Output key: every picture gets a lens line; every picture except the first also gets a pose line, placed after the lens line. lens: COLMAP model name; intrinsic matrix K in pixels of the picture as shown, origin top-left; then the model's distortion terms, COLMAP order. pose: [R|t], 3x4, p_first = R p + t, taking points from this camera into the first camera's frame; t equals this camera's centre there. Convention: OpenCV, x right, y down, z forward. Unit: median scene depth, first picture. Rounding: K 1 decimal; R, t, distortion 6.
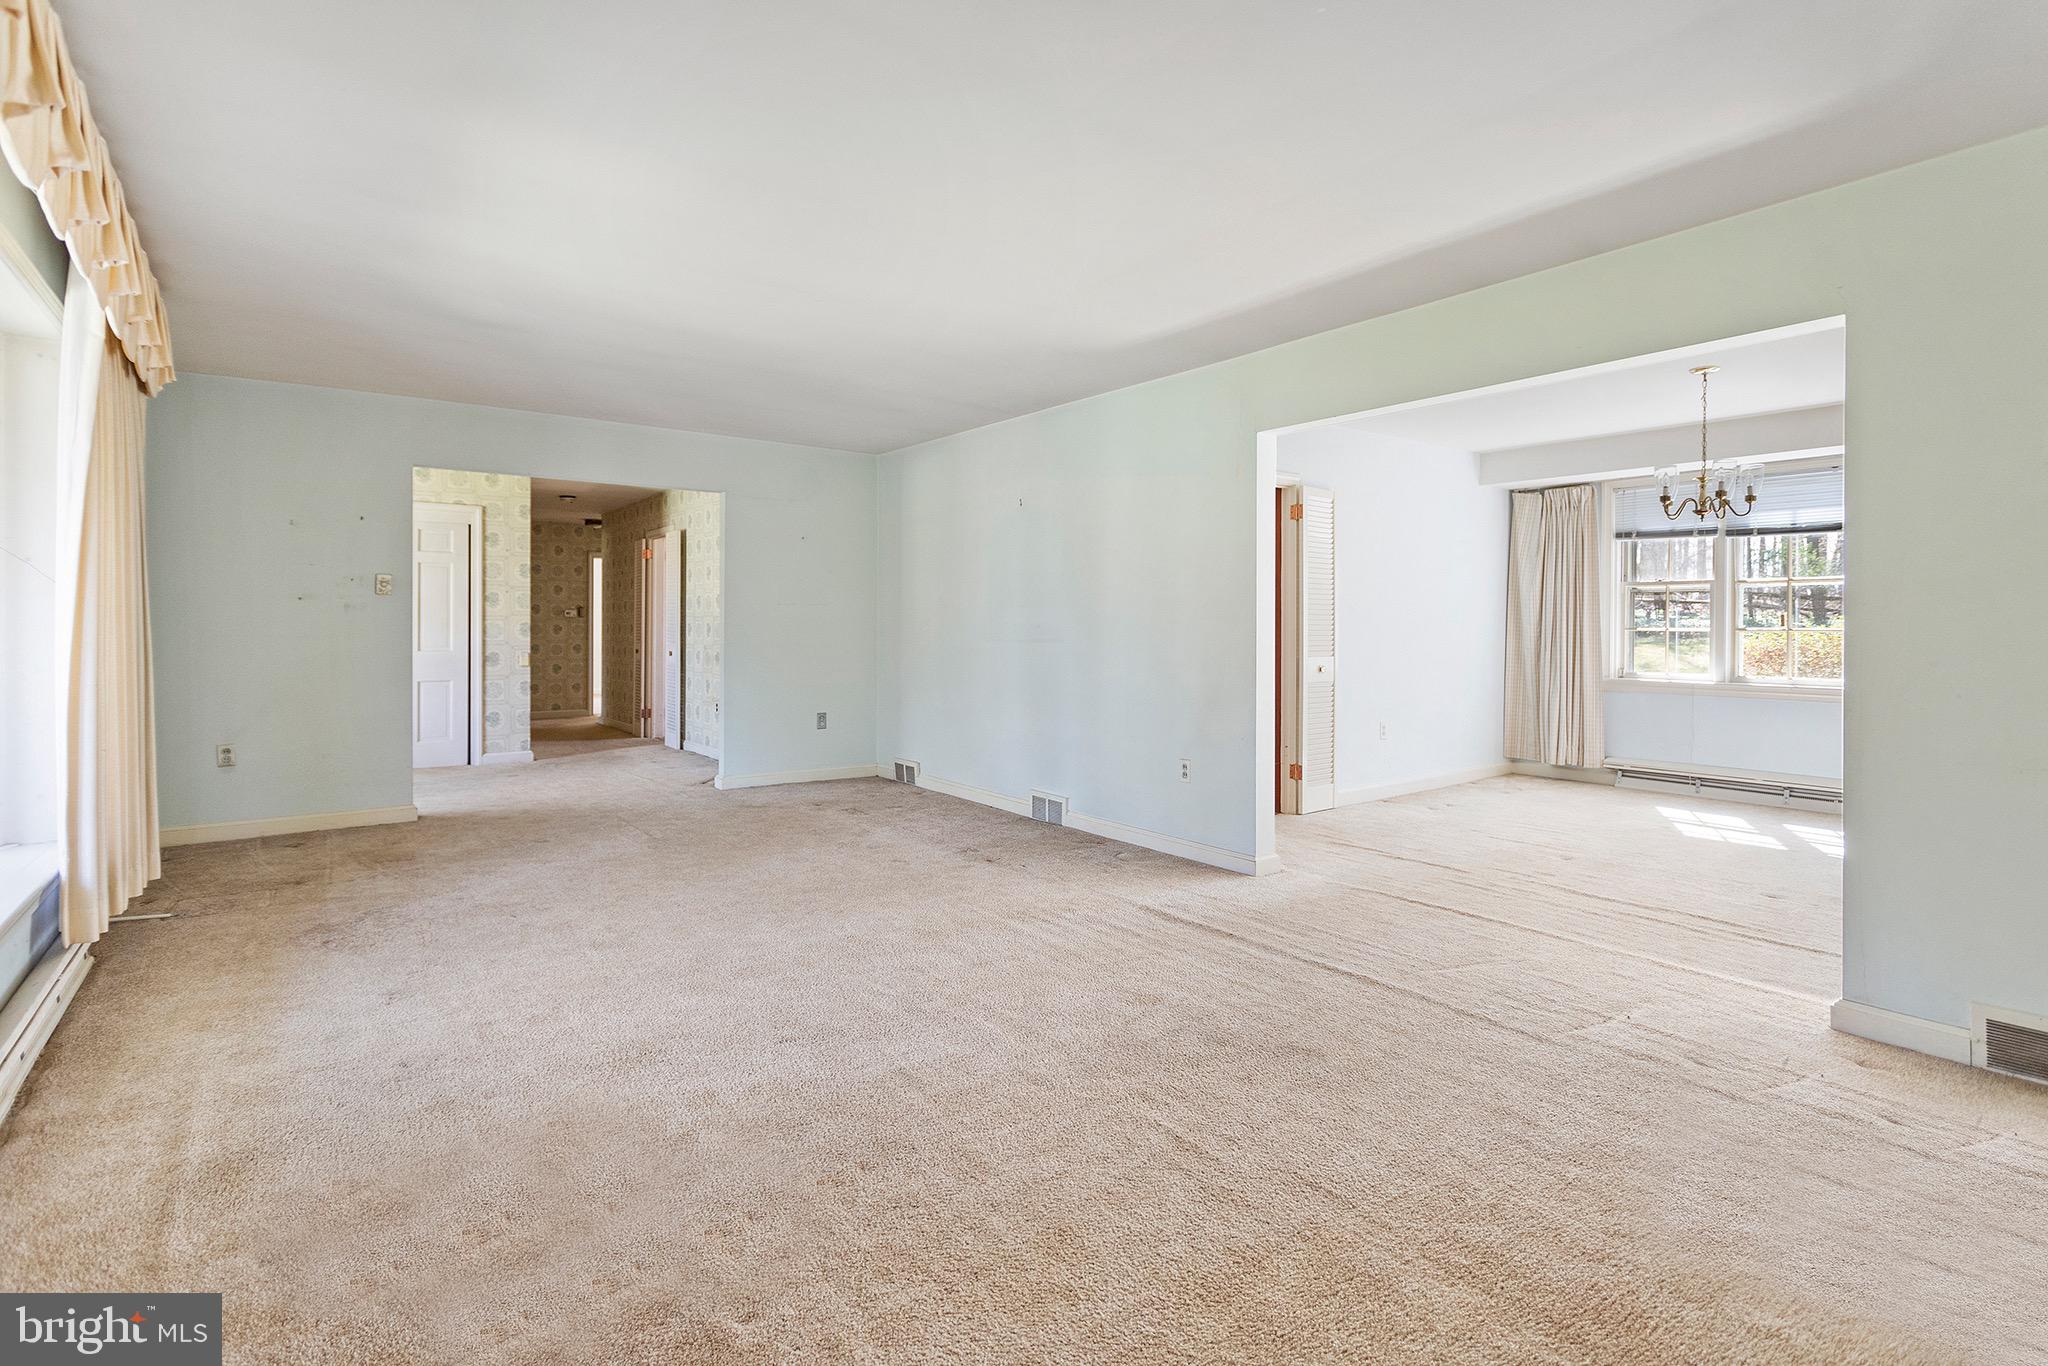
lens RADIAL K [[992.6, 0, 1010.8], [0, 992.6, 632.9], [0, 0, 1]] dist [-0.001457, 0.000735]
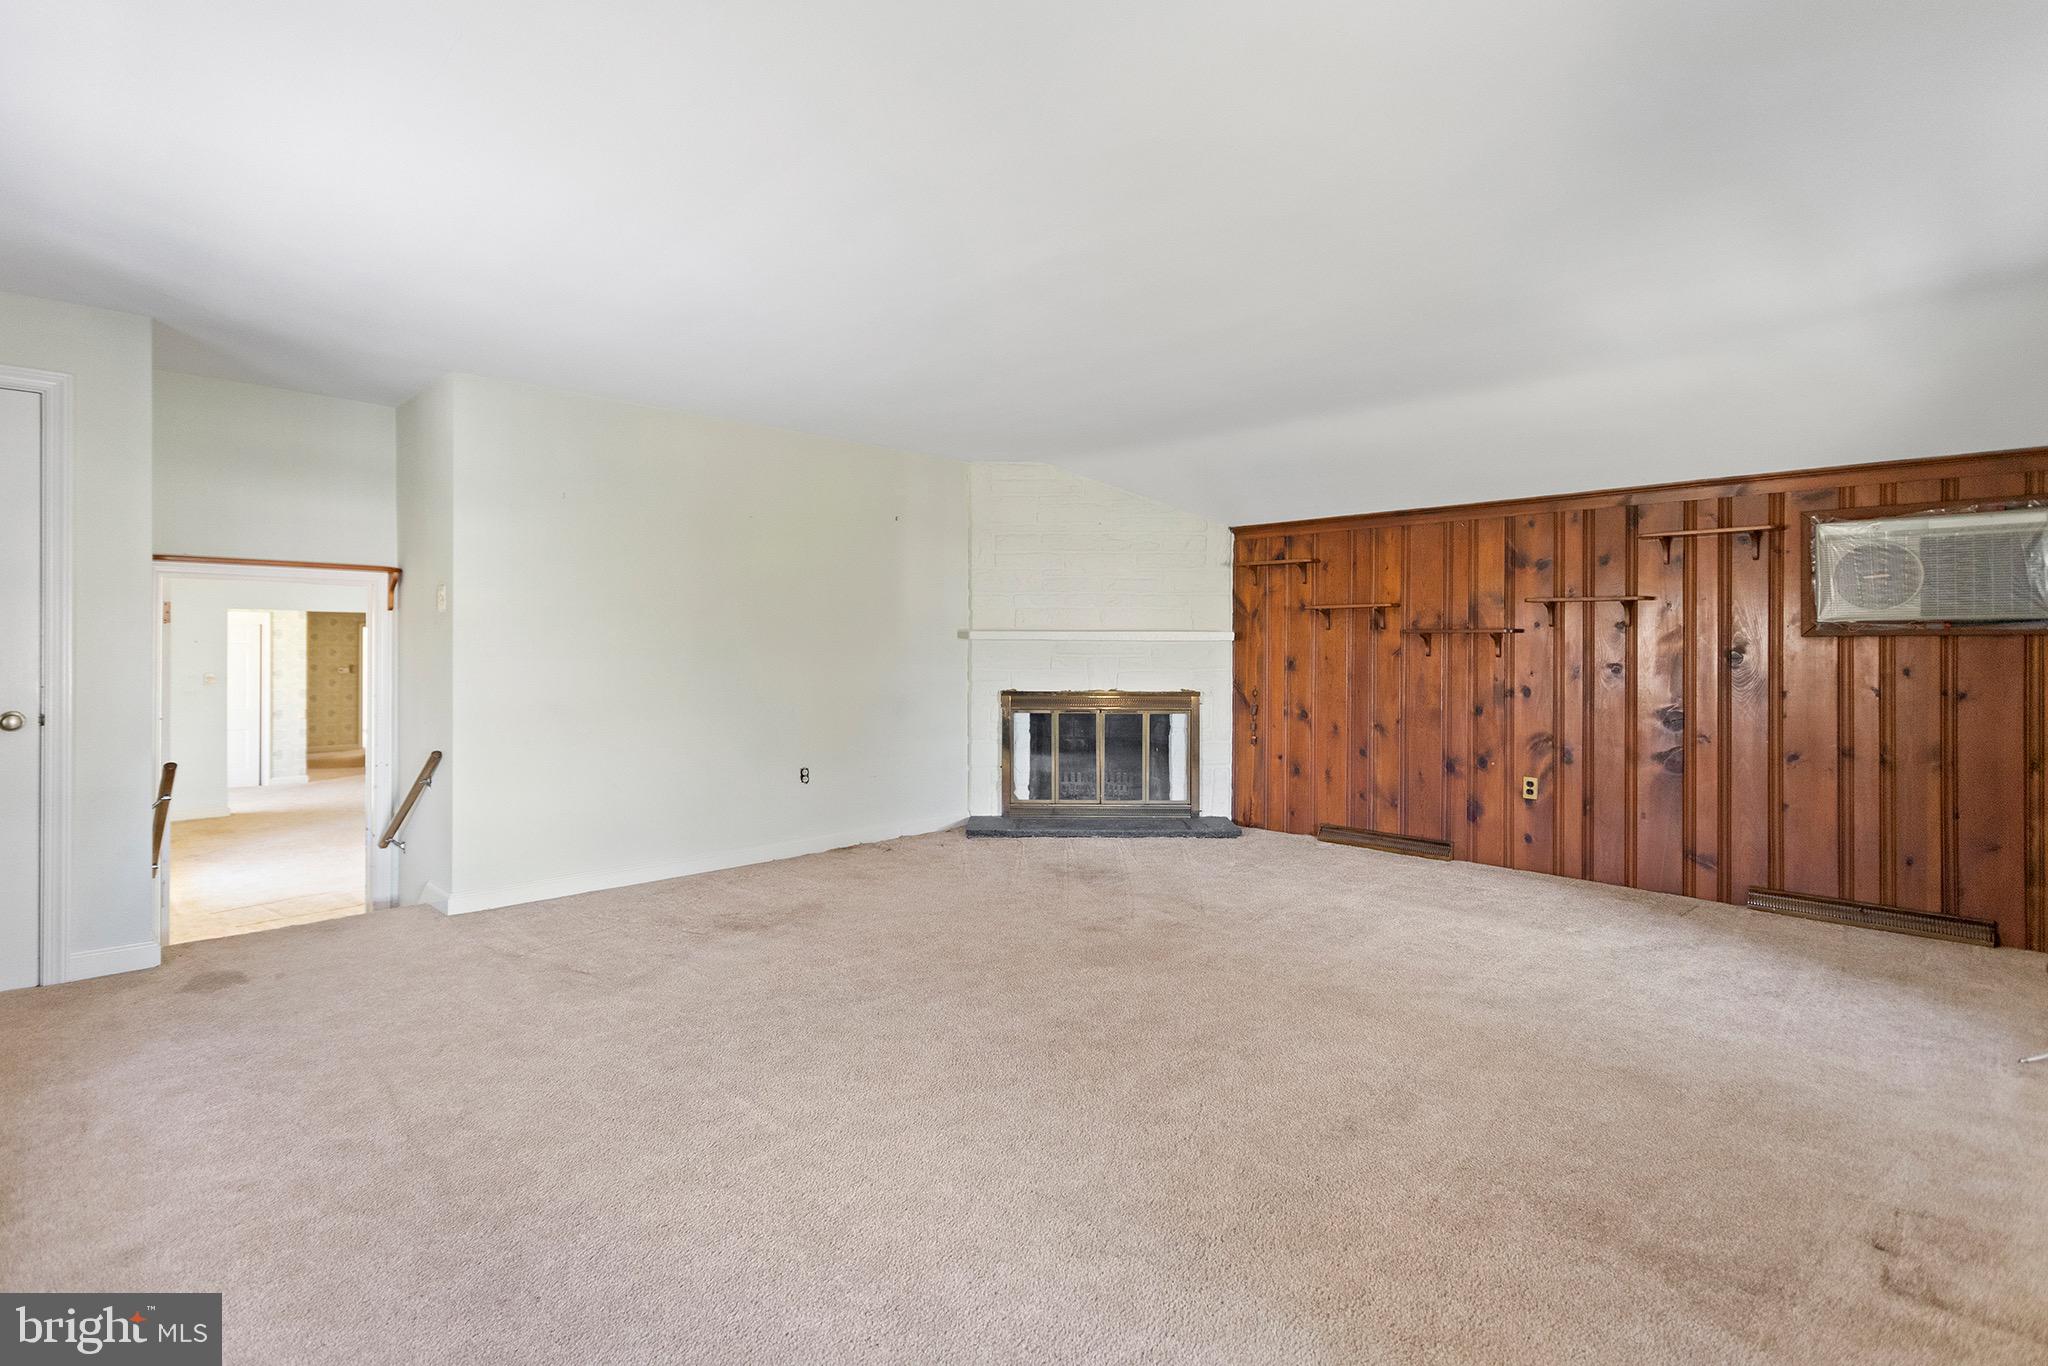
lens RADIAL K [[992.6, 0, 999.1], [0, 992.6, 658.1], [0, 0, 1]] dist [-0.001457, 0.000735]
pose [[0.988869, 0.006973, 0.148626, 0.323756], [-0.007652, 0.999963, 0.003994, -0.072000], [-0.148593, -0.005087, 0.988885, -0.629209]]
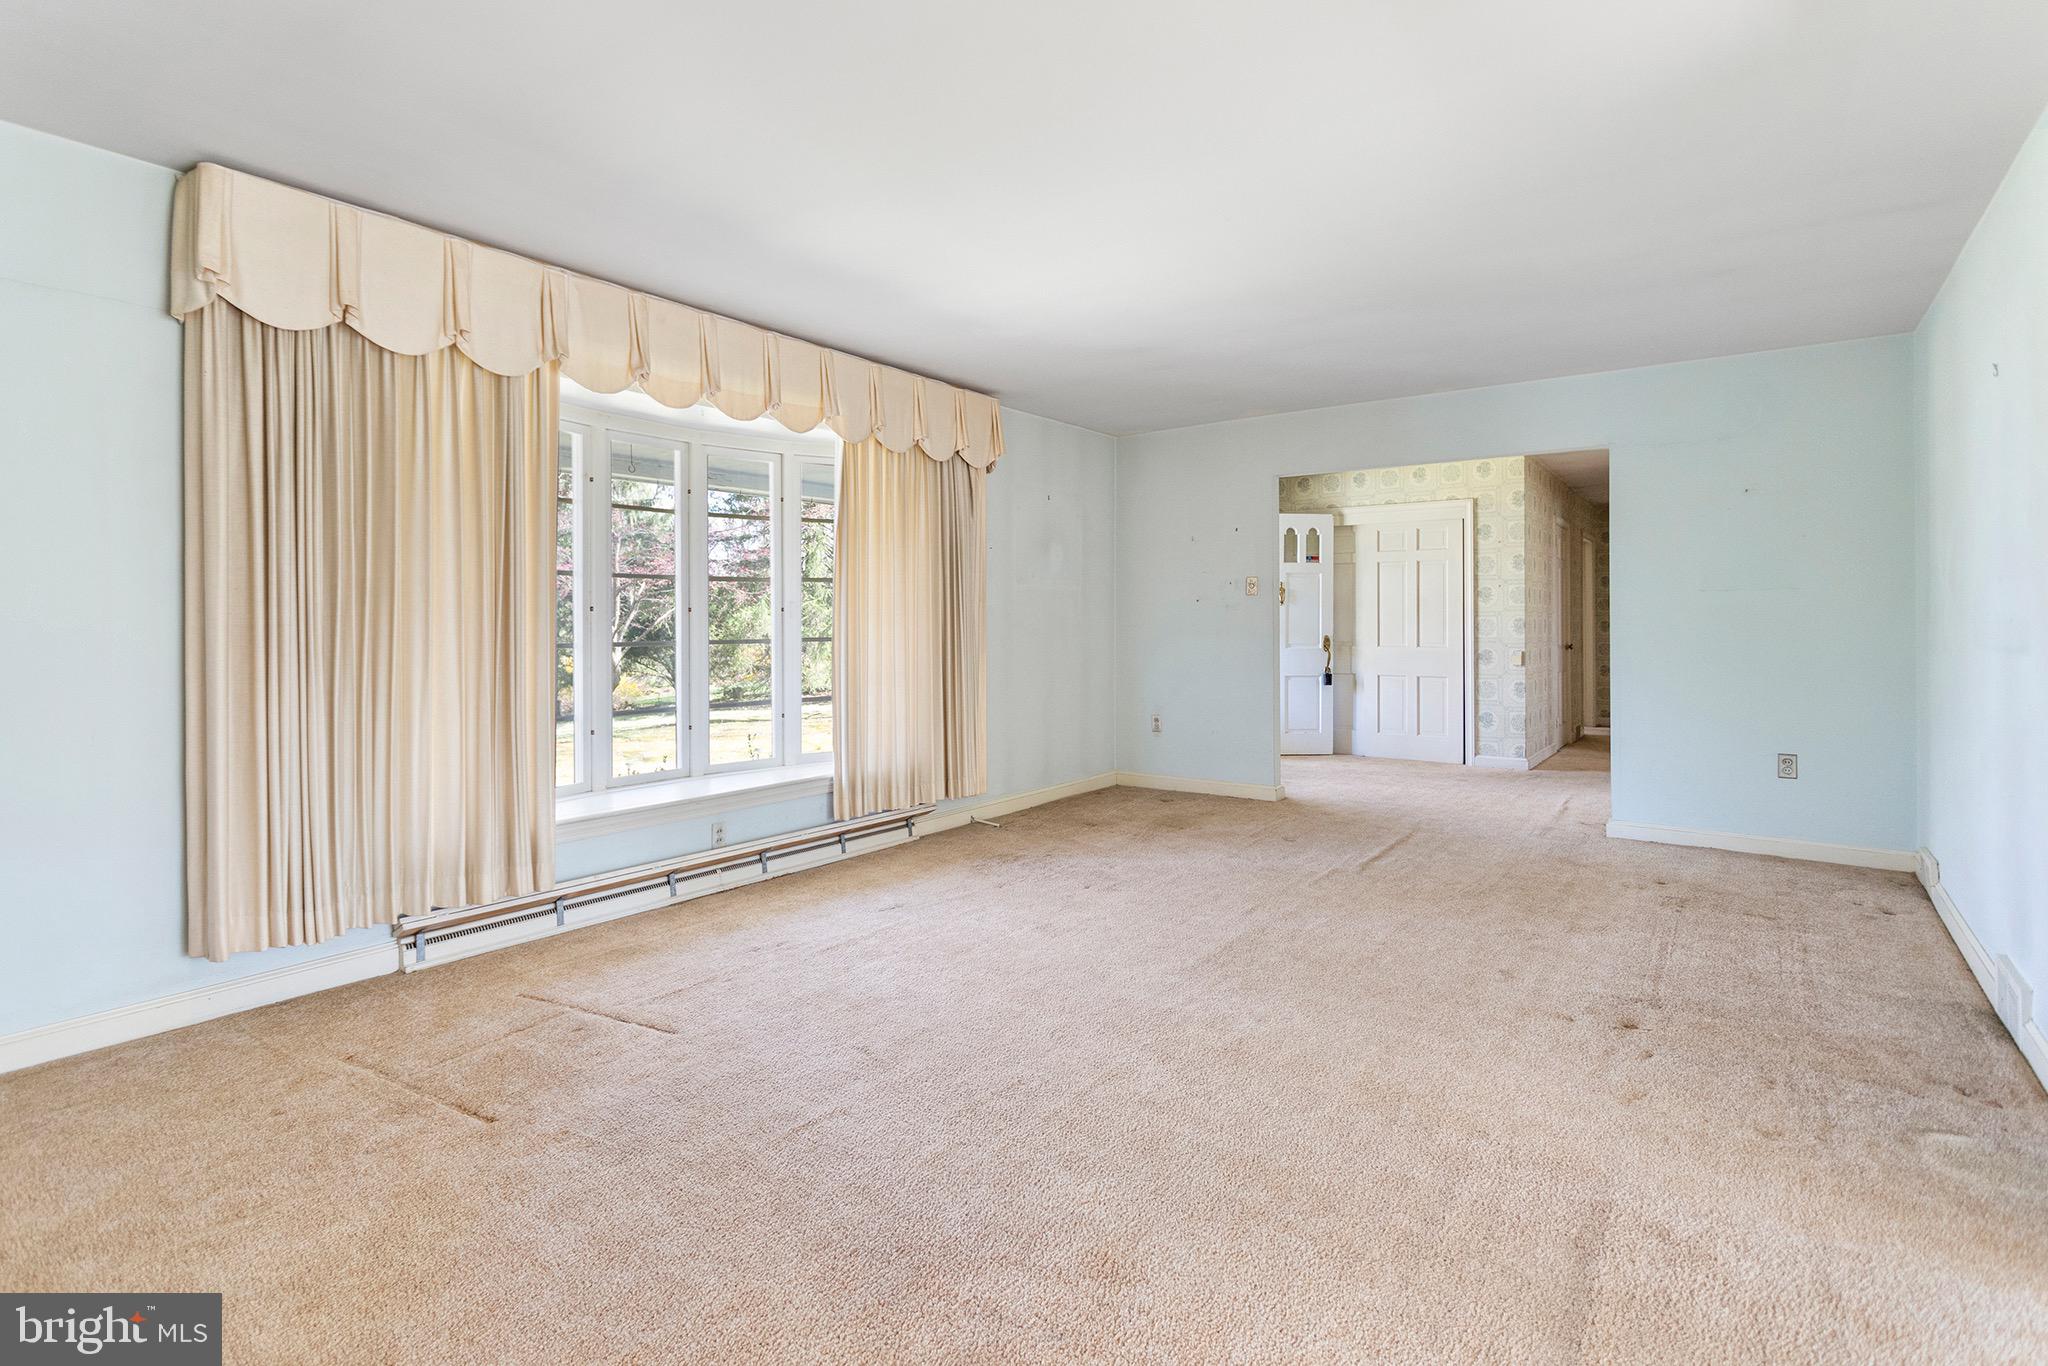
lens RADIAL K [[992.6, 0, 1022.9], [0, 992.6, 621.9], [0, 0, 1]] dist [-0.001457, 0.000735]
pose [[0.303821, -0.002623, -0.952725, 0.250201], [-0.004304, 0.999982, -0.004125, -0.001527], [0.952719, 0.005354, 0.303805, 0.286271]]
